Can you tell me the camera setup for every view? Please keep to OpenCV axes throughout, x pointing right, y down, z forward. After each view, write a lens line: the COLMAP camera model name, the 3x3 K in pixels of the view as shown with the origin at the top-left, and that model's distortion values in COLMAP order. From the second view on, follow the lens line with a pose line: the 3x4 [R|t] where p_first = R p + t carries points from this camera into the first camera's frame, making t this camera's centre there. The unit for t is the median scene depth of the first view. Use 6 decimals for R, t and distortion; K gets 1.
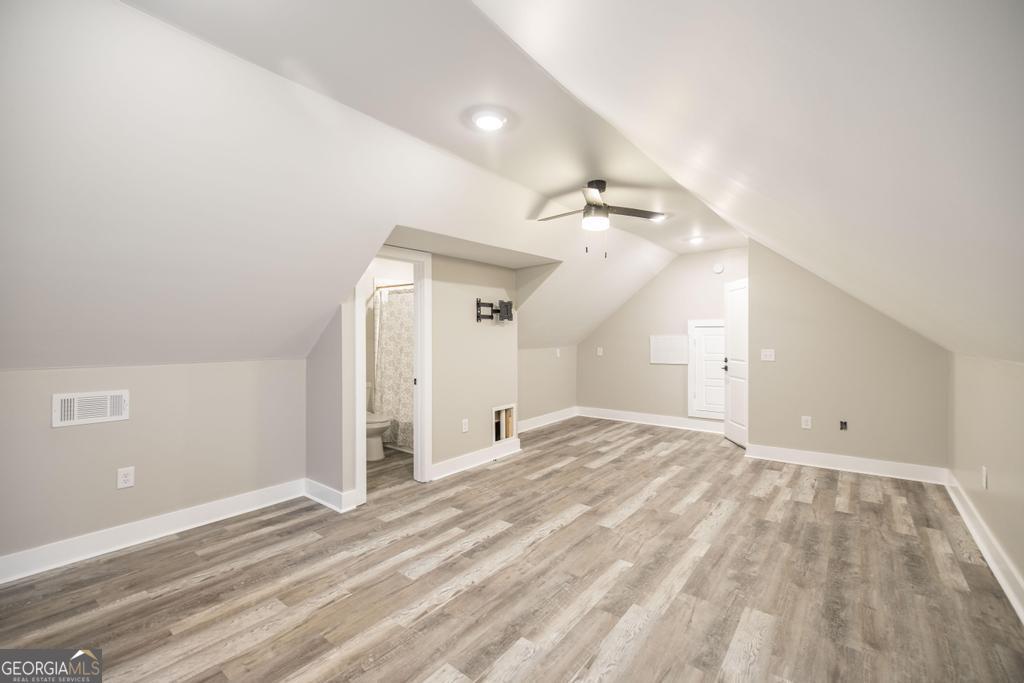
lens RADIAL K [[435.0, 0, 510.8], [0, 435.0, 337.6], [0, 0, 1]] dist [0.011176, -0.000362]
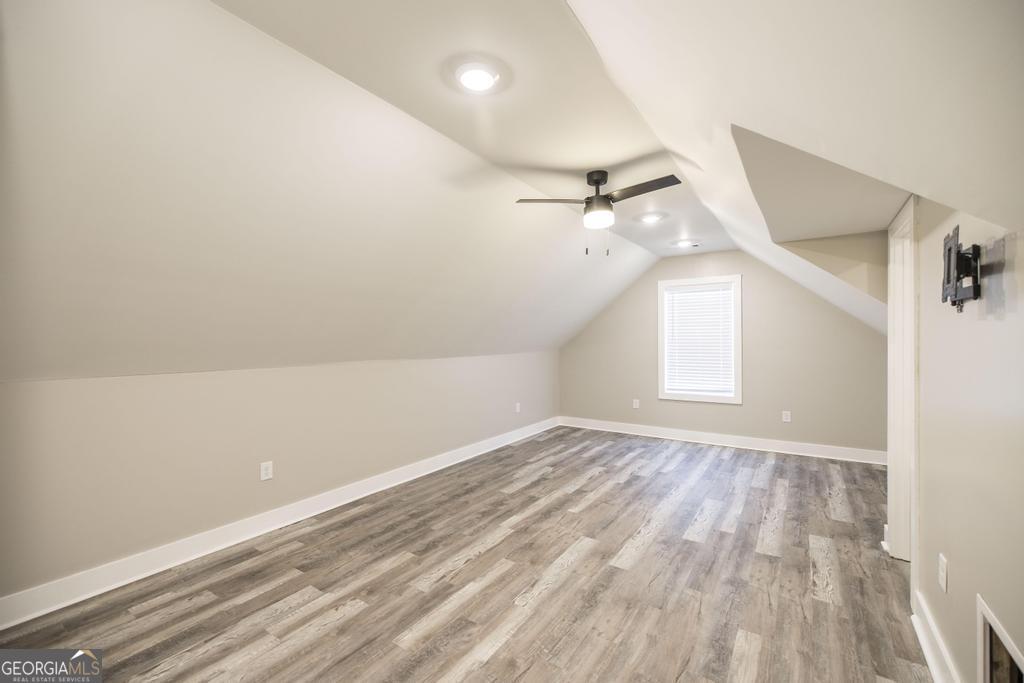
lens RADIAL K [[435.0, 0, 513.1], [0, 435.0, 340.9], [0, 0, 1]] dist [0.011176, -0.000362]
pose [[-0.996820, 0.007215, -0.079354, 0.492454], [0.006417, 0.999926, 0.010304, -0.029818], [0.079423, 0.009762, -0.996793, 2.083644]]
